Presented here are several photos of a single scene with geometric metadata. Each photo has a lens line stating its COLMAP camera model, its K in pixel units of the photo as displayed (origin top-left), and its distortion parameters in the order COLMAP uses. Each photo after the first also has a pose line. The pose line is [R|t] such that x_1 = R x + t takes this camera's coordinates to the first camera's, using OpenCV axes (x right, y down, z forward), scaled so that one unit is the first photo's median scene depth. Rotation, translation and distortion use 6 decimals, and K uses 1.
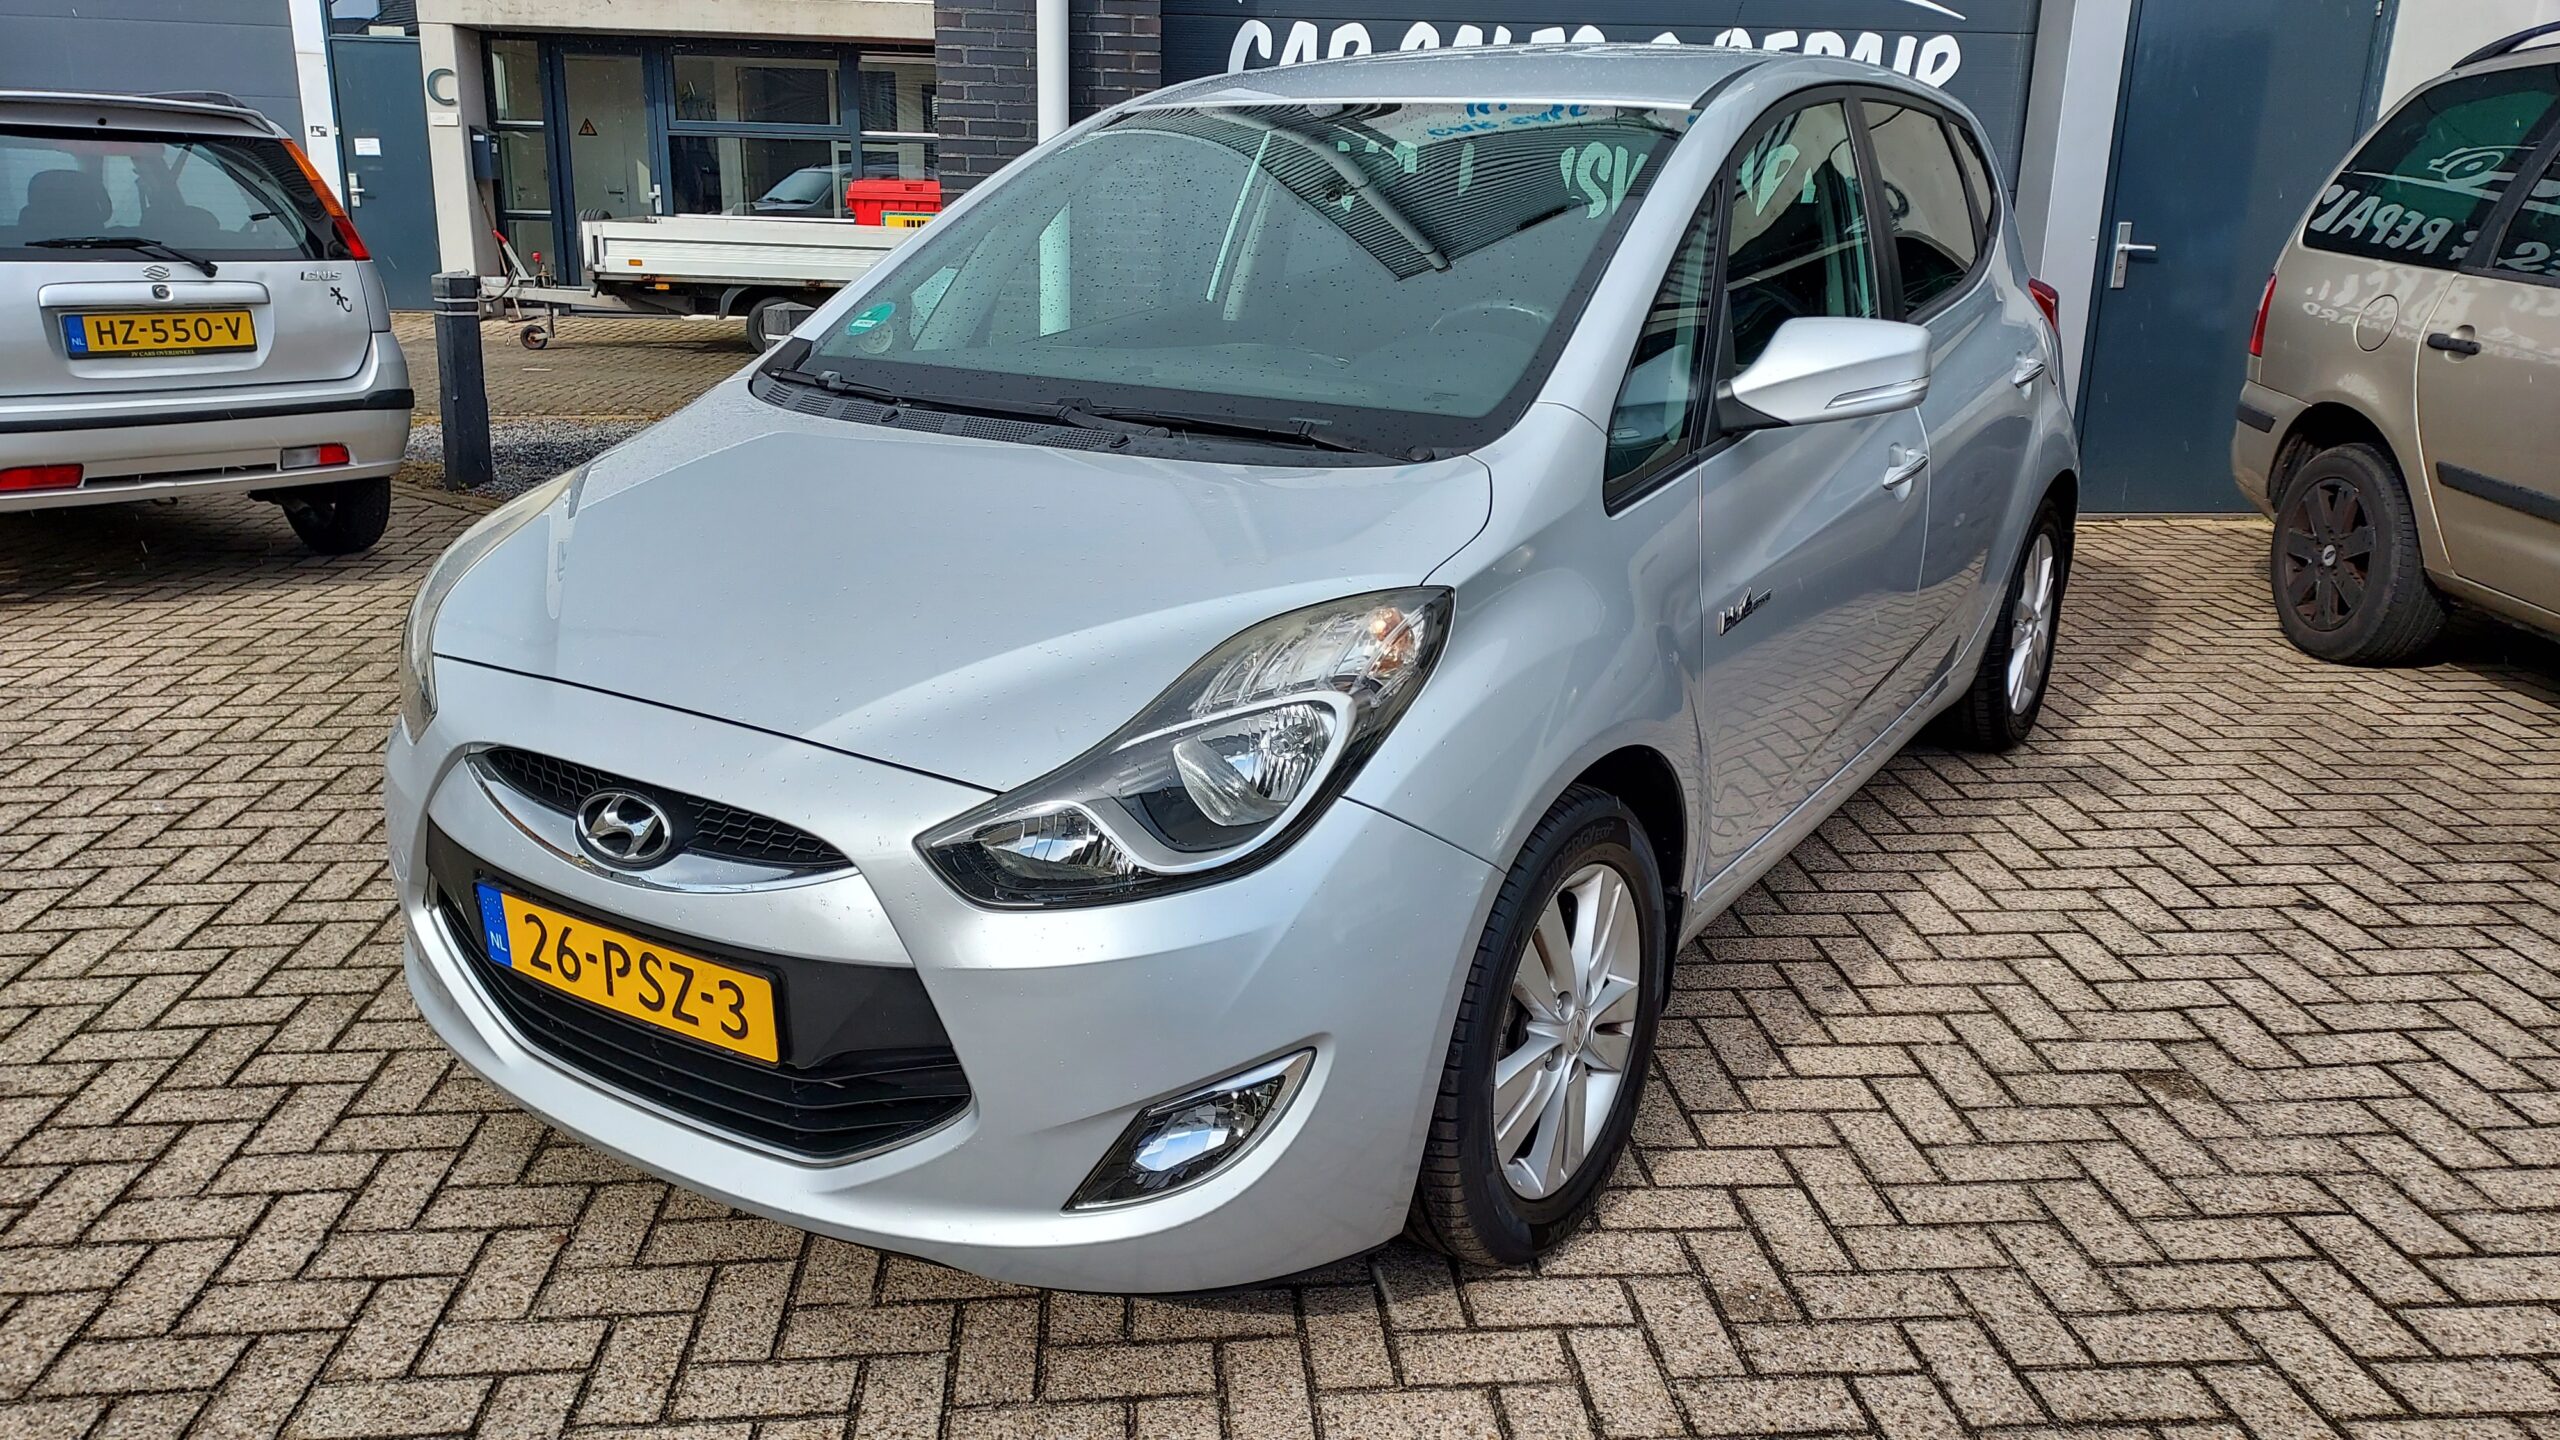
lens RADIAL K [[1850.9, 0, 1286.2], [0, 1850.9, 712.0], [0, 0, 1]] dist [0.060933, -0.037908]
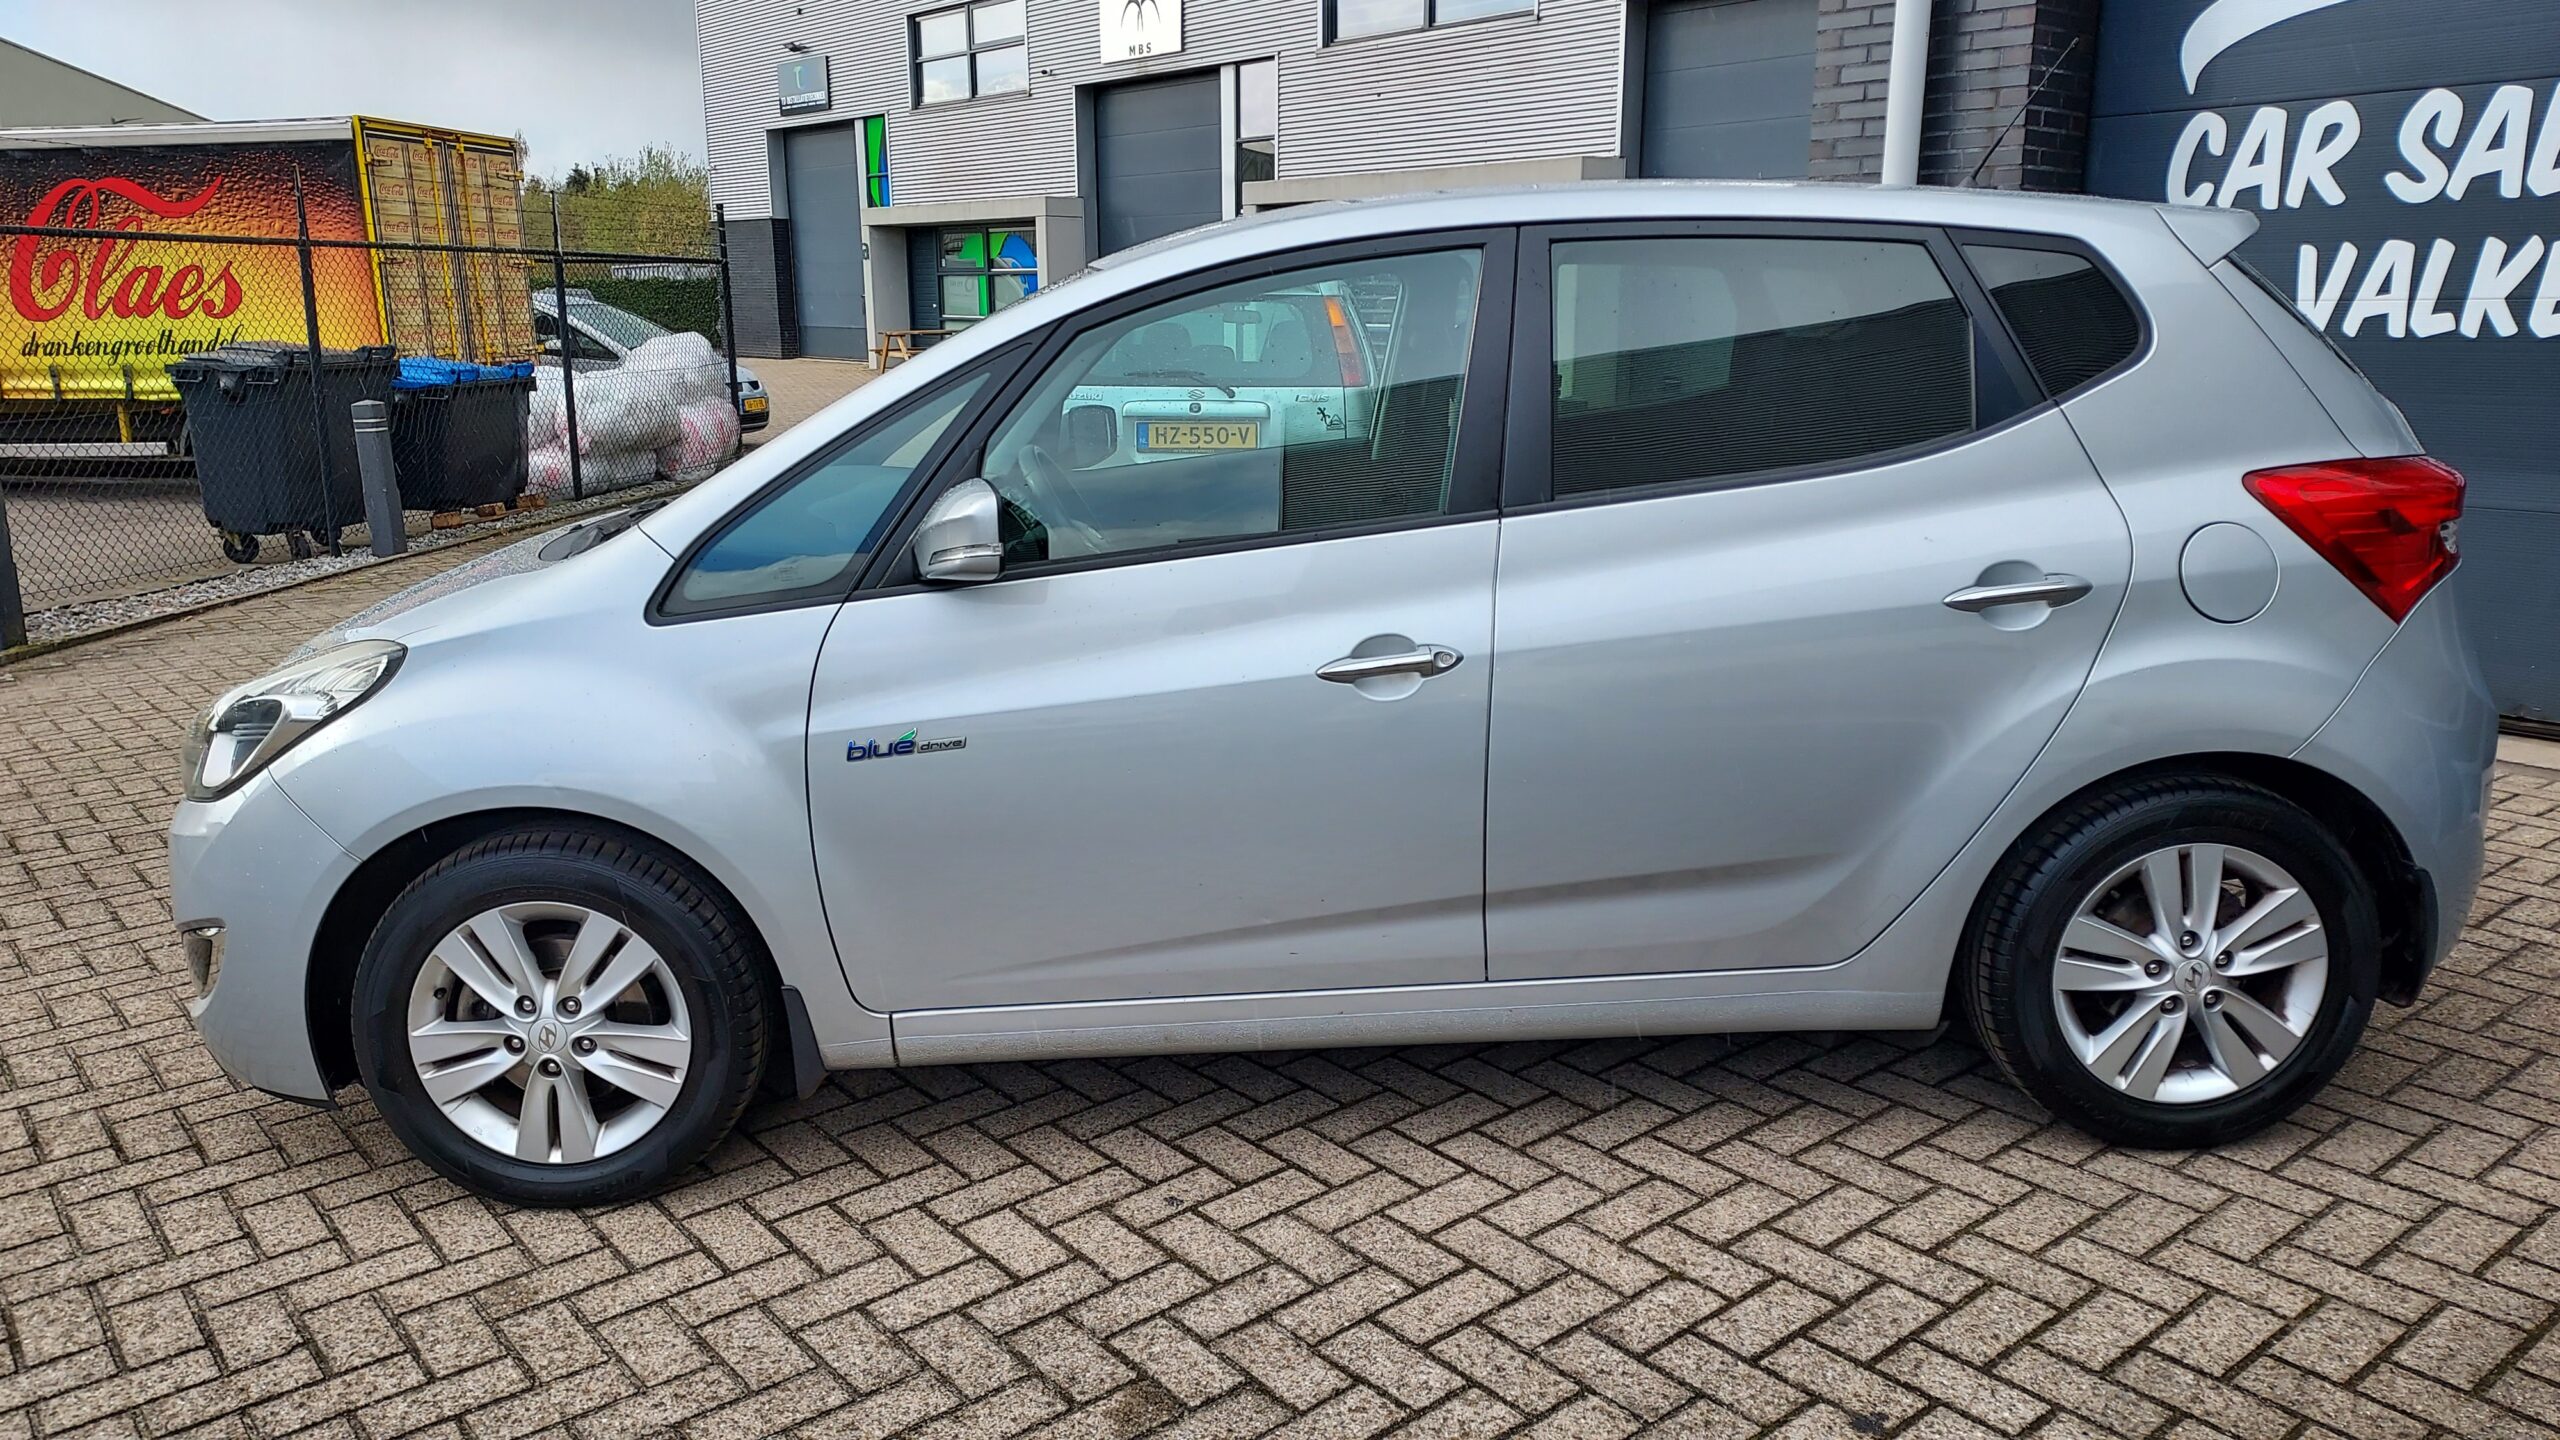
lens RADIAL K [[1850.9, 0, 1270.2], [0, 1850.9, 723.4], [0, 0, 1]] dist [0.060933, -0.037908]
pose [[0.566836, 0.166307, -0.806870, 0.913213], [-0.208659, 0.976459, 0.054677, -0.126440], [0.796969, 0.137368, 0.588193, 0.419316]]
